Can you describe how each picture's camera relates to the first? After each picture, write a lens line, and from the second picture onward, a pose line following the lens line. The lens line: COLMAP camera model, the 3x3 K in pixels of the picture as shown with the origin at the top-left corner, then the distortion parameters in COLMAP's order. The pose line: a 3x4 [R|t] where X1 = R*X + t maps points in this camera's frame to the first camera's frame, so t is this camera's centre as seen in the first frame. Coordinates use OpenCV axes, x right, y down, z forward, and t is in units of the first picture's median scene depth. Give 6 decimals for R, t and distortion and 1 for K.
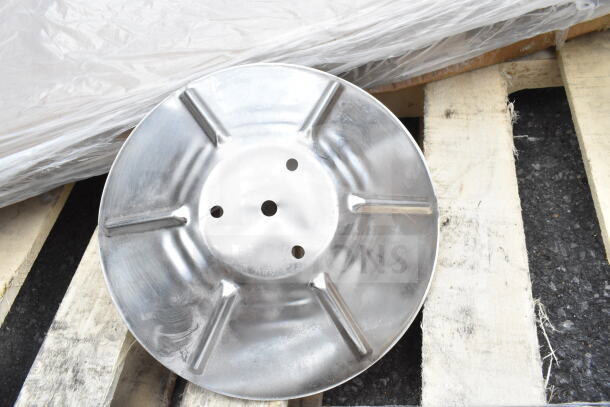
lens RADIAL K [[470.7, 0, 305.0], [0, 470.7, 203.5], [0, 0, 1]] dist [-0.006562, -0.002804]
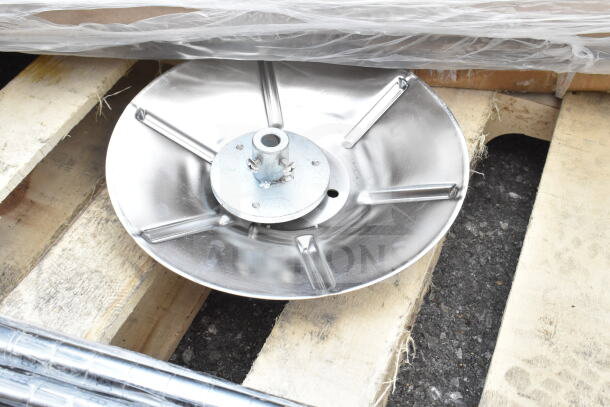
lens RADIAL K [[689.7, 0, 305.0], [0, 689.7, 203.5], [0, 0, 1]] dist [-0.015770, -0.031046]
pose [[0.942697, 0.333613, 0.005005, 0.177658], [-0.332588, 0.940785, -0.065642, 0.101081], [-0.026608, 0.060216, 0.997831, -0.254682]]
